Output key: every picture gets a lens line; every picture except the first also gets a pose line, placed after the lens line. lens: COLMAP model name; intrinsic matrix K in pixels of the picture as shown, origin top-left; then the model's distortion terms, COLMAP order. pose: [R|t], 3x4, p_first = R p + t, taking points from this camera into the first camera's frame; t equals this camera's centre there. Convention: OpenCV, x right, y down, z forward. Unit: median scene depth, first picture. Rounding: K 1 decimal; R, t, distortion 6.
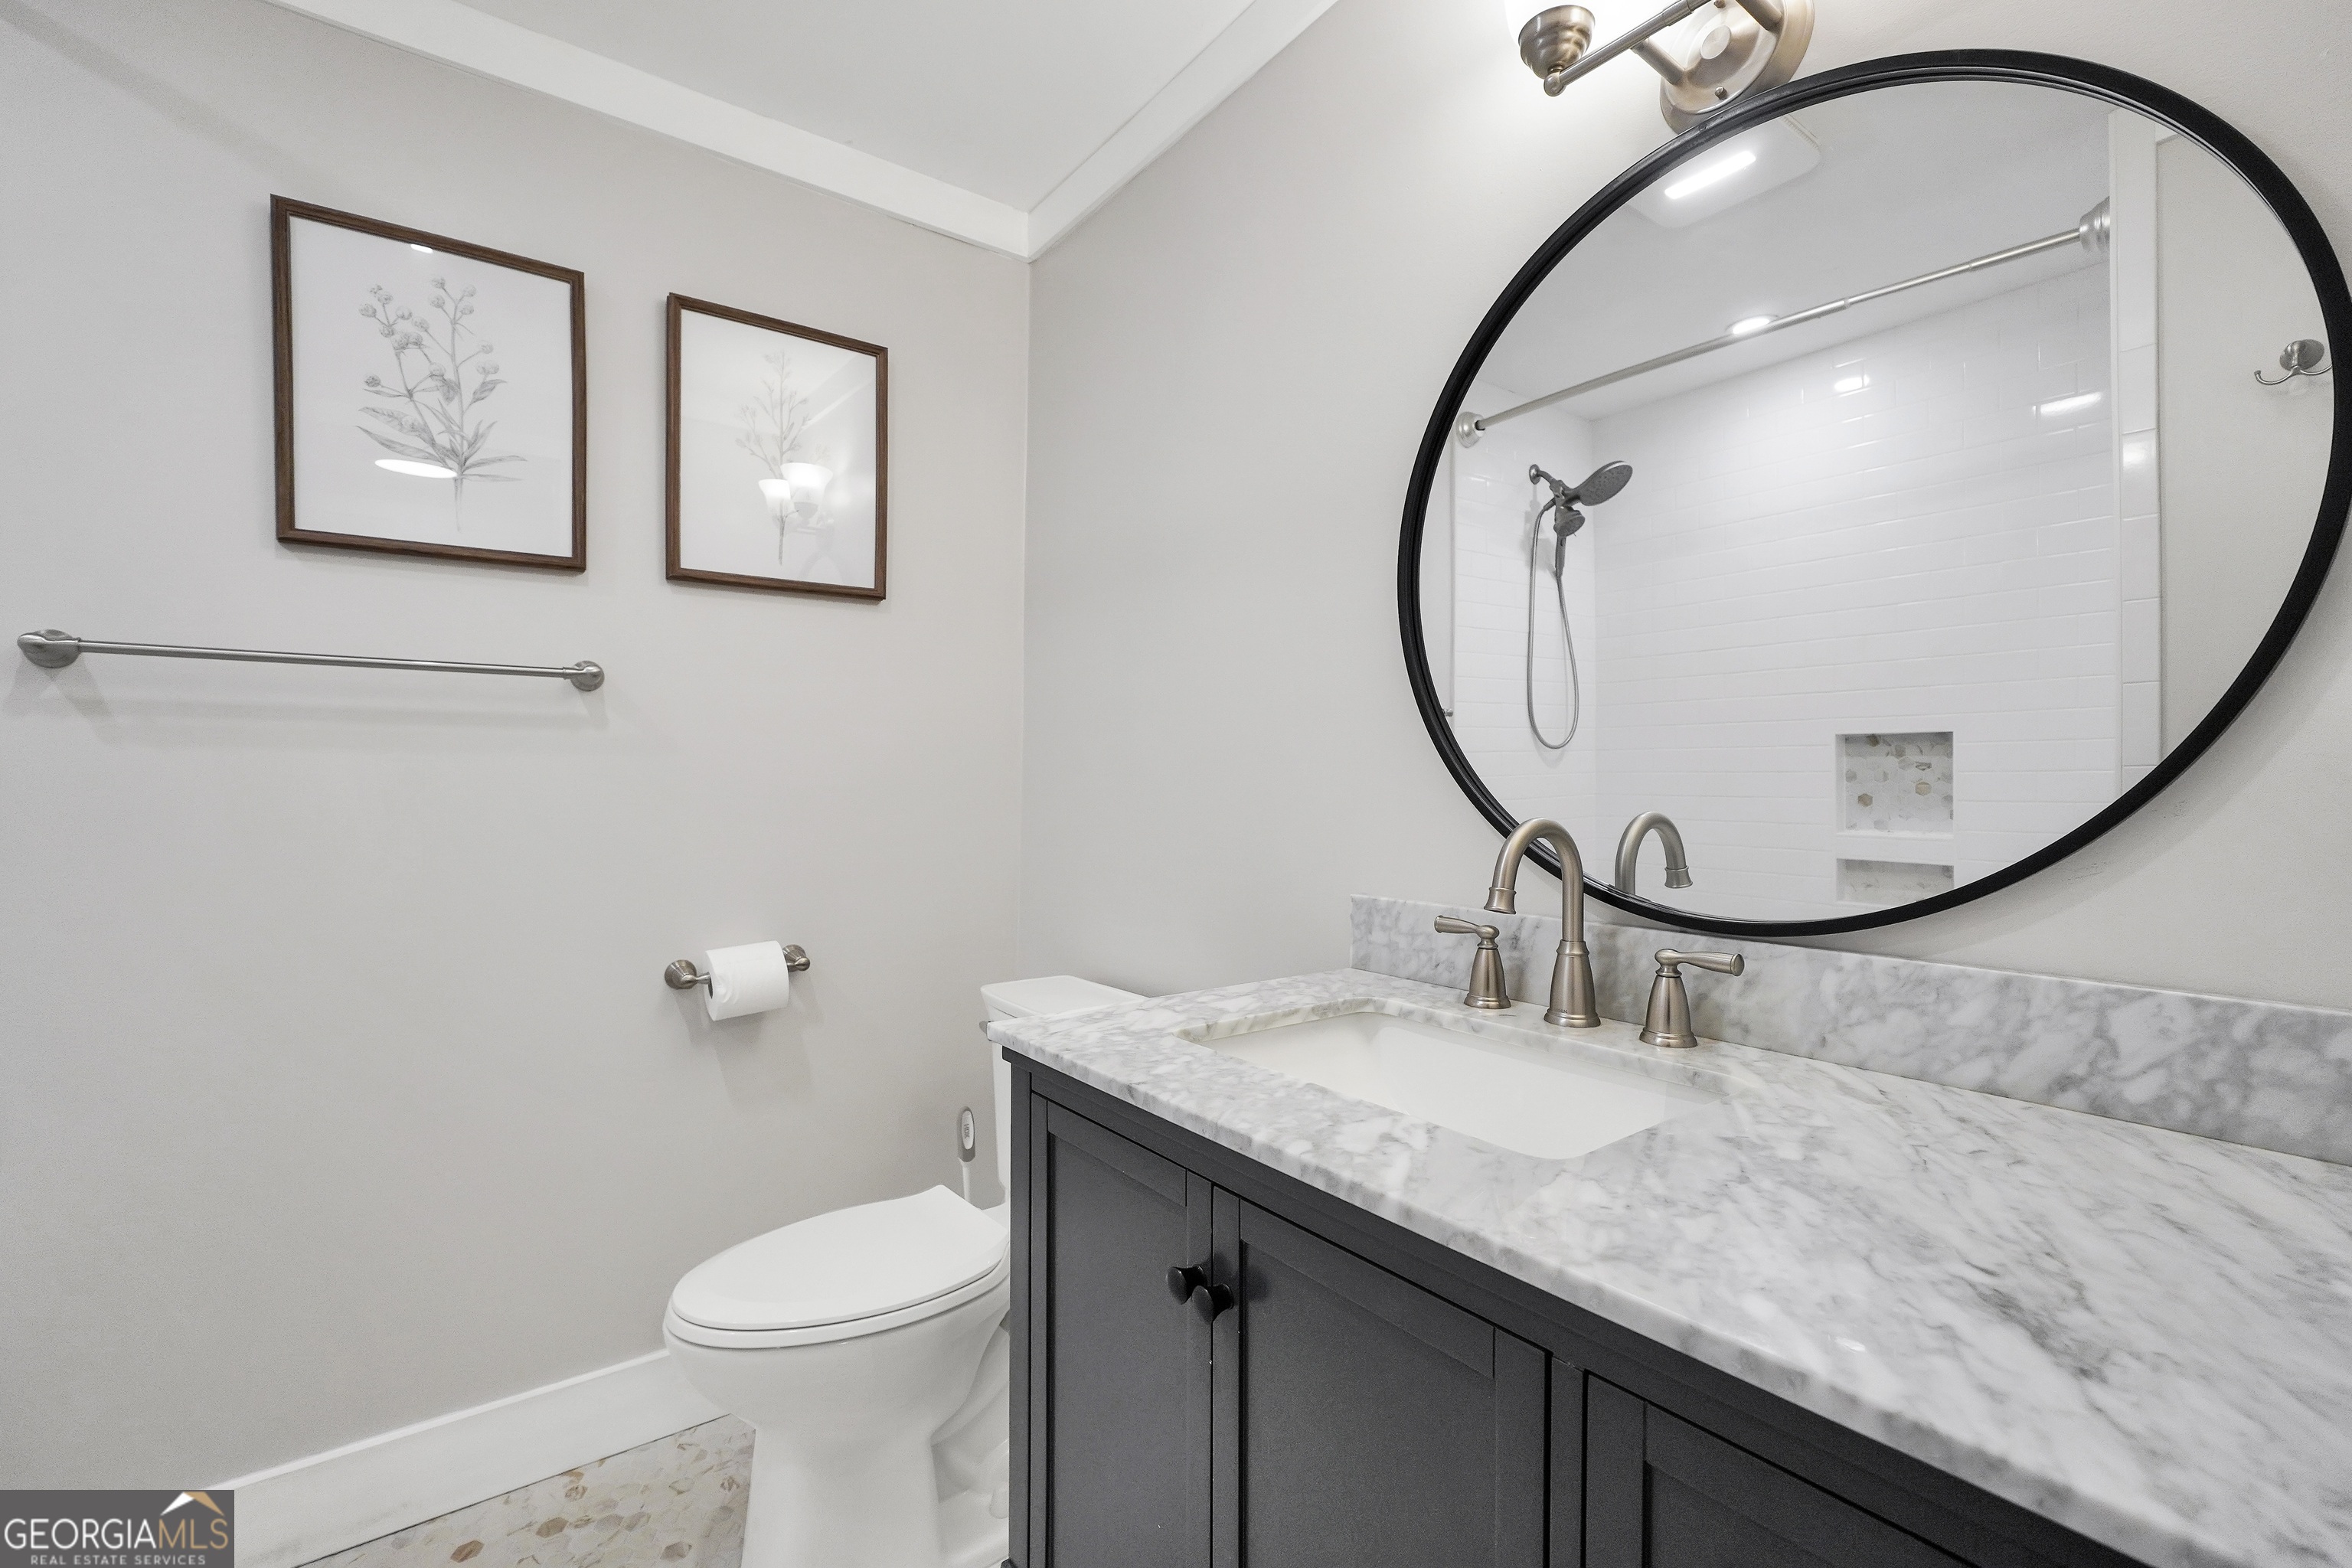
lens RADIAL K [[998.9, 0, 1170.6], [0, 998.9, 783.4], [0, 0, 1]] dist [-0.018649, 0.007568]
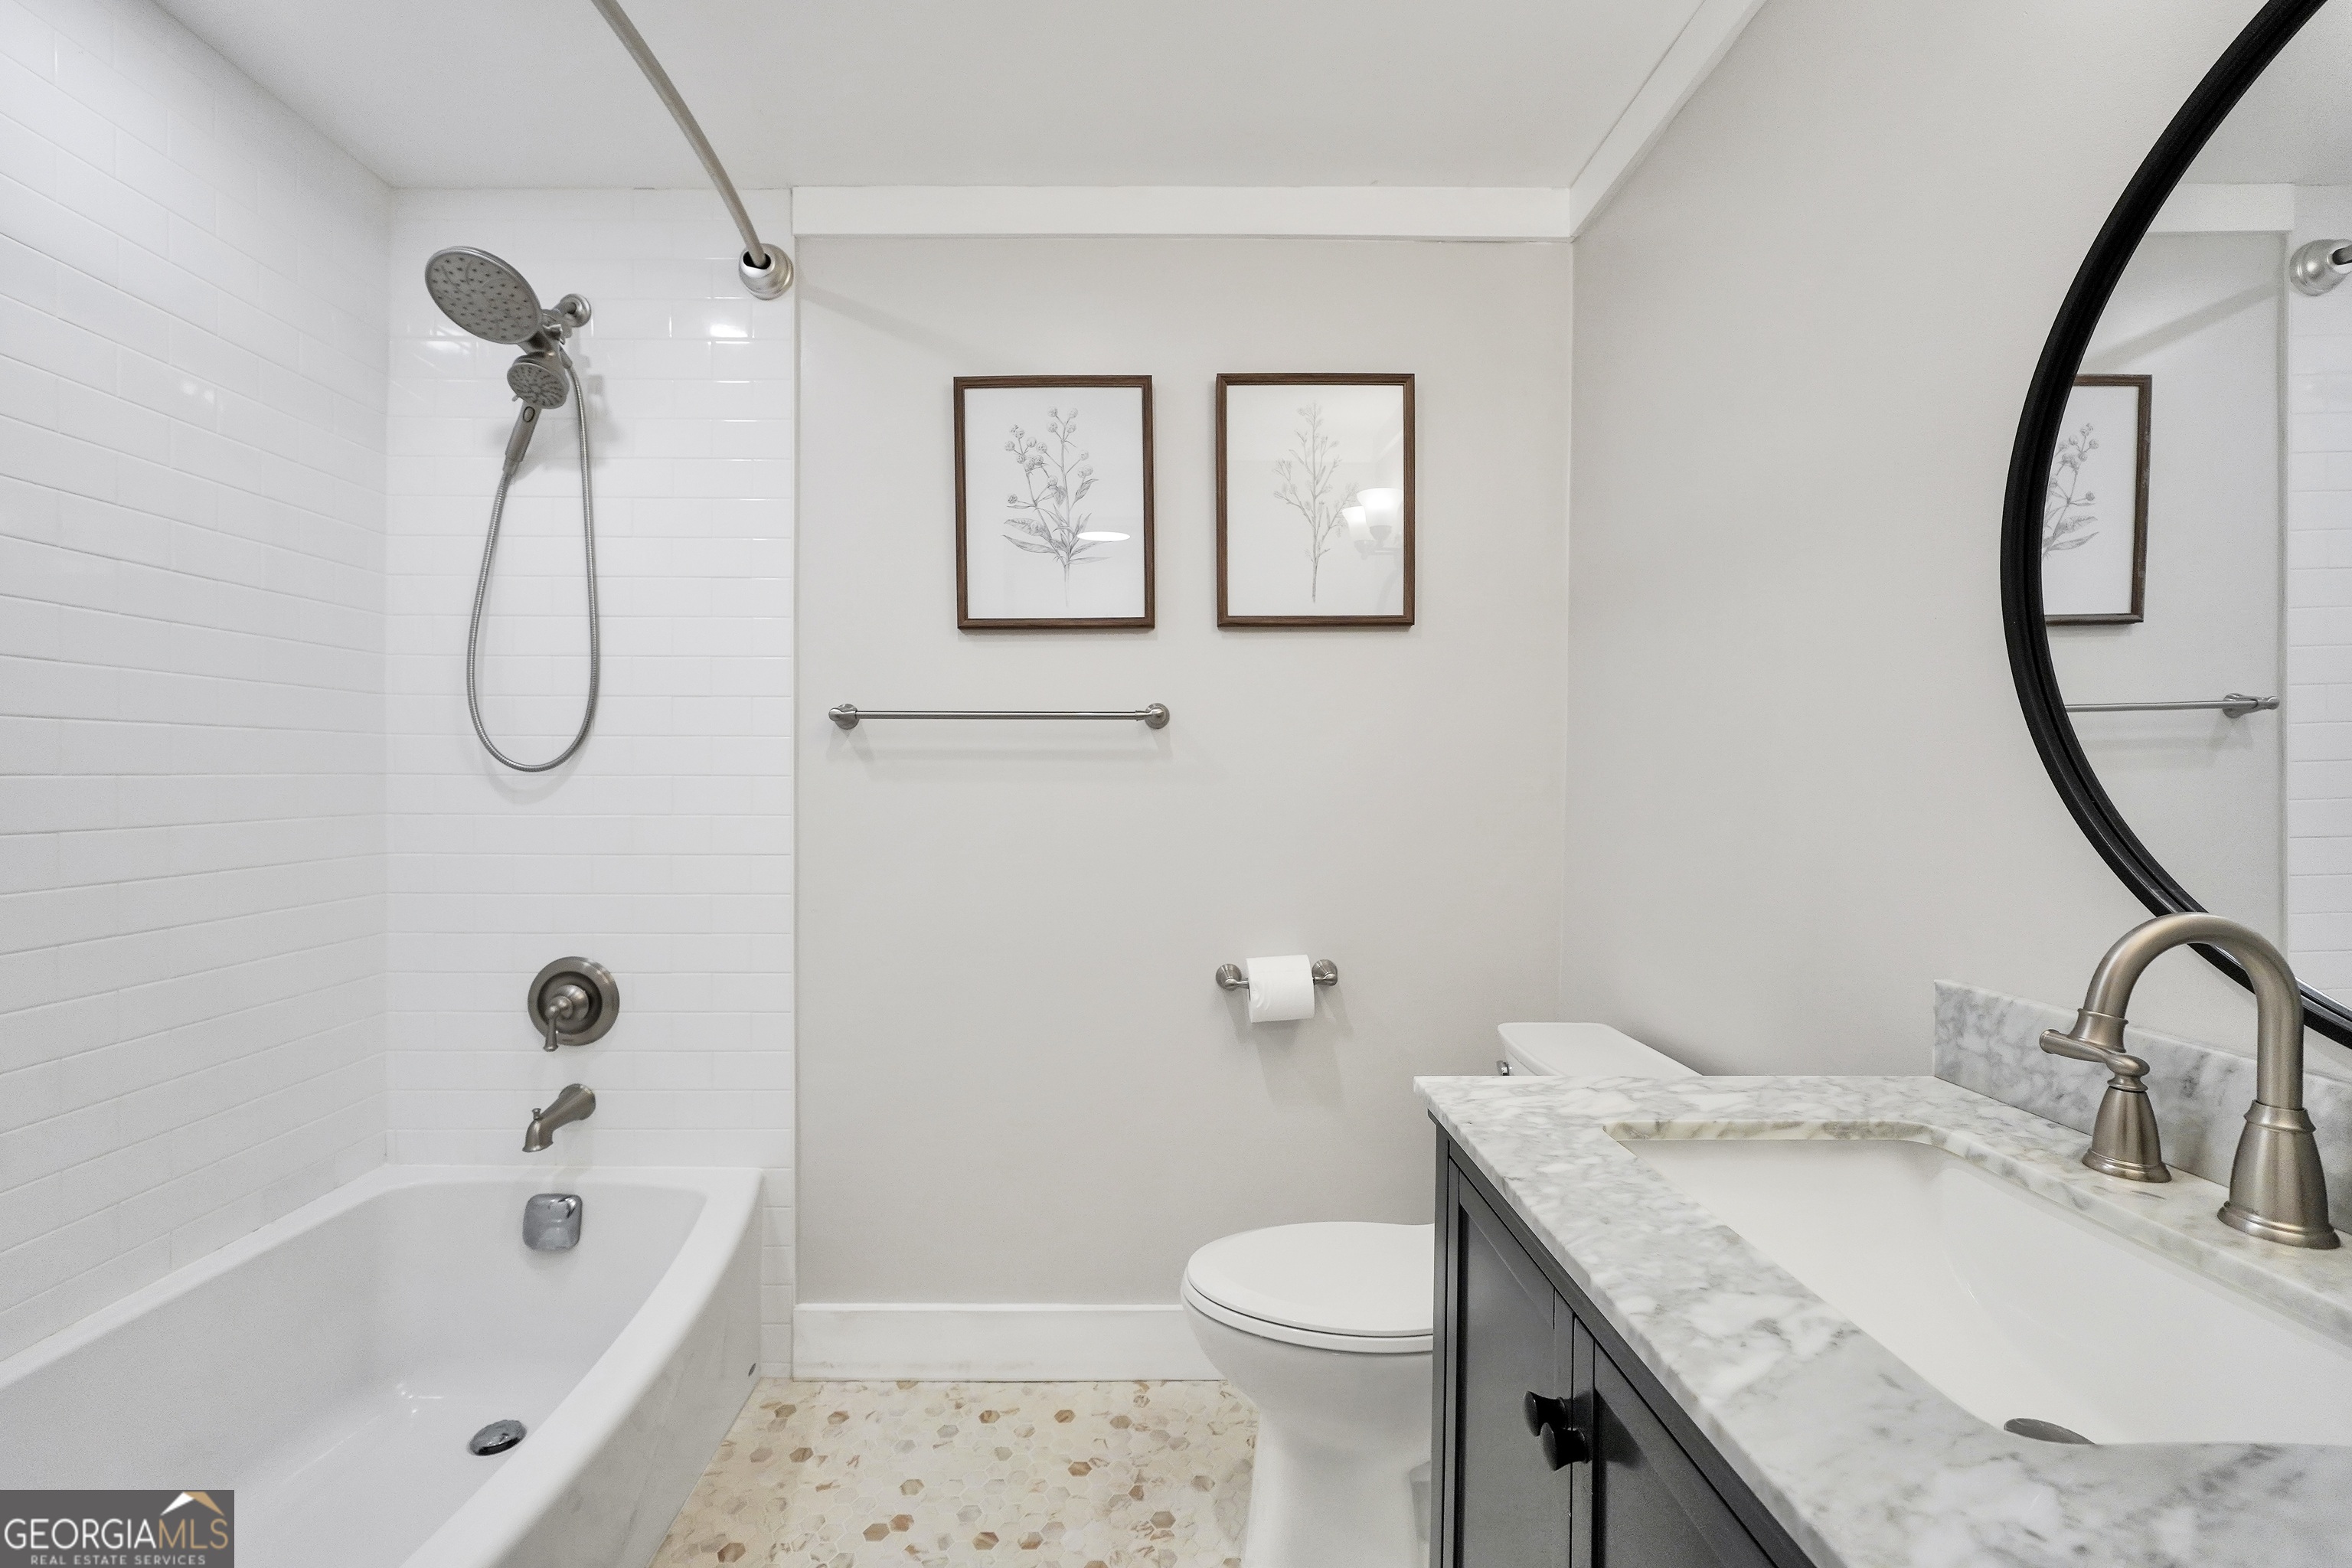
lens RADIAL K [[998.9, 0, 1129.1], [0, 998.9, 795.1], [0, 0, 1]] dist [-0.018649, 0.007568]
pose [[0.808379, 0.004592, -0.588644, 0.100672], [-0.000839, 0.999978, 0.006648, -0.026495], [0.588661, -0.004881, 0.808365, 0.025423]]
